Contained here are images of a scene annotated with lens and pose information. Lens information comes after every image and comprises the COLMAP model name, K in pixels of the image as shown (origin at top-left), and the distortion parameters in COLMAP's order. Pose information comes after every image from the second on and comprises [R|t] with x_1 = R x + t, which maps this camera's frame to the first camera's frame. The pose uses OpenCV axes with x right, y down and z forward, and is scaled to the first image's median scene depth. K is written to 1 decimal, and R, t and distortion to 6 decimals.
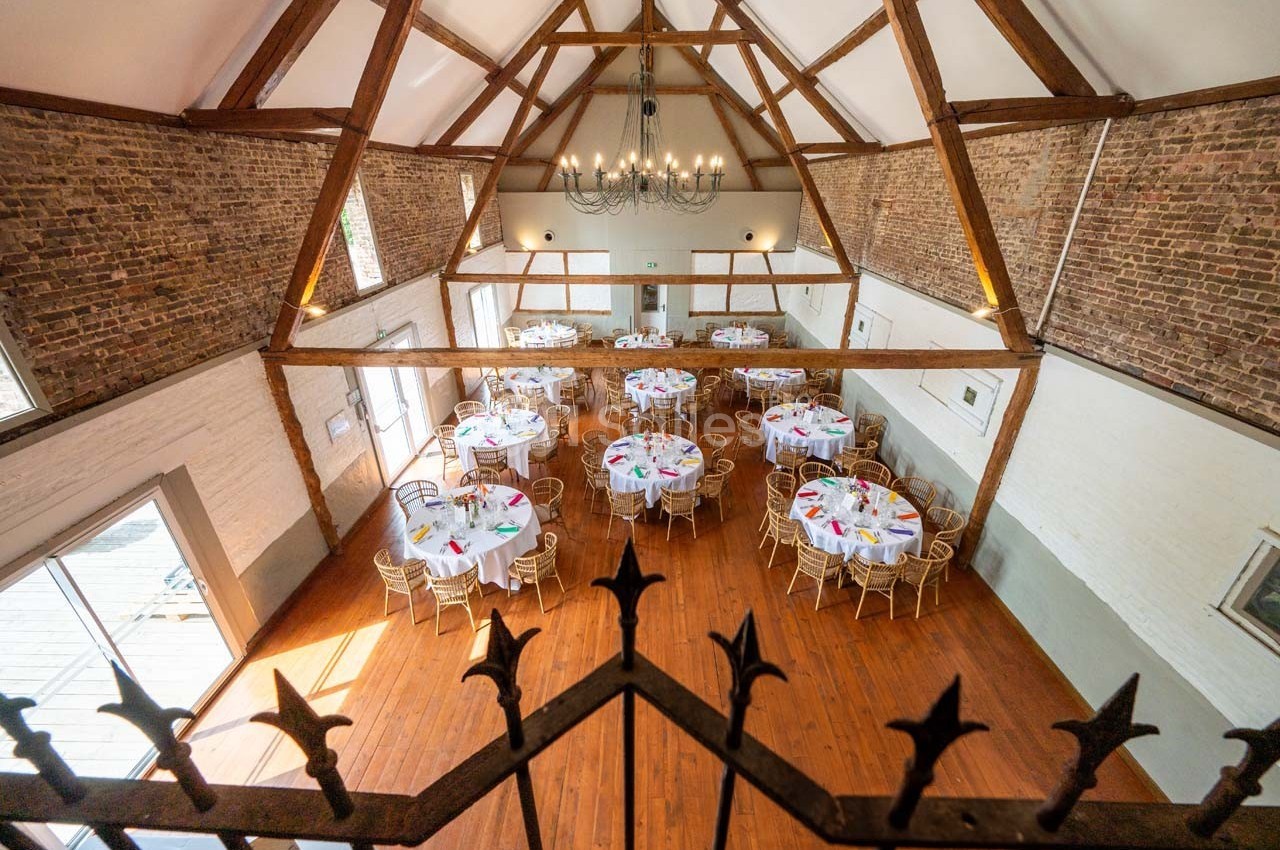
lens RADIAL K [[508.0, 0, 647.1], [0, 508.0, 424.3], [0, 0, 1]] dist [0.000127, 0.000153]
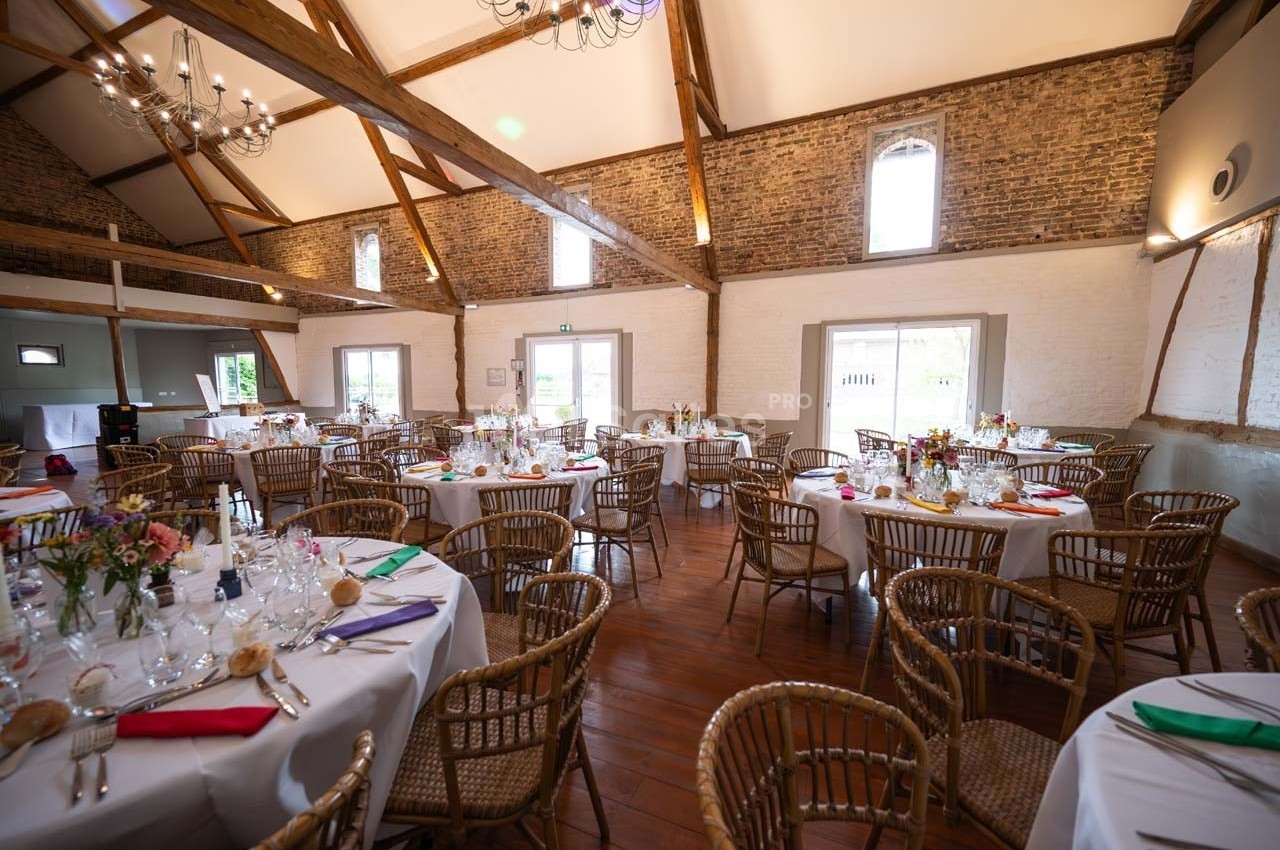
lens RADIAL K [[508.0, 0, 647.1], [0, 508.0, 424.3], [0, 0, 1]] dist [0.000127, 0.000153]
pose [[-0.406981, 0.067960, -0.910905, 0.470662], [-0.390592, 0.888511, 0.240801, -0.360687], [0.825715, 0.453794, -0.335062, 1.784654]]
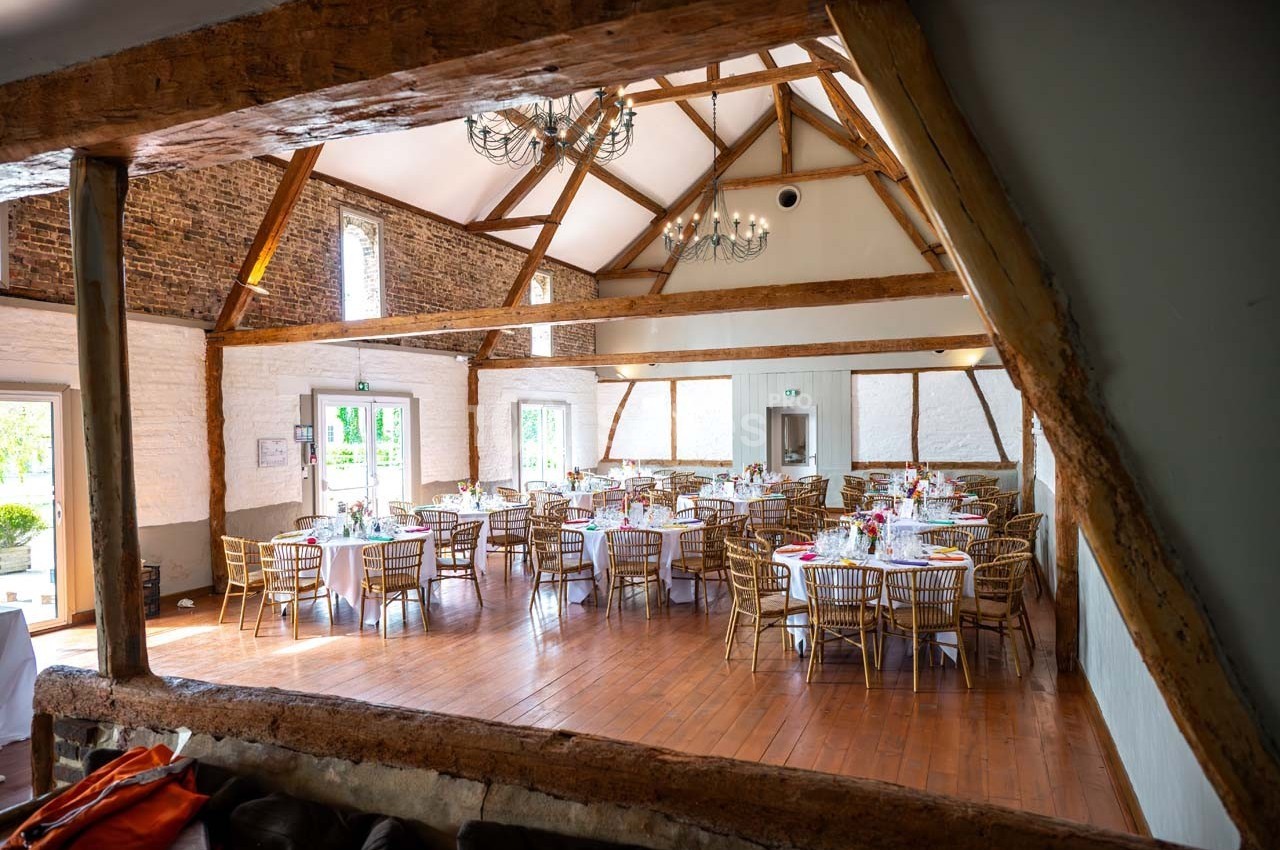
lens RADIAL K [[861.7, 0, 640.0], [0, 861.7, 425.0], [0, 0, 1]] dist [0.003119, -0.001831]
pose [[0.931880, -0.015640, -0.362429, 0.489531], [-0.139714, 0.906530, -0.398352, 0.440532], [0.334783, 0.421852, 0.842592, -0.047716]]
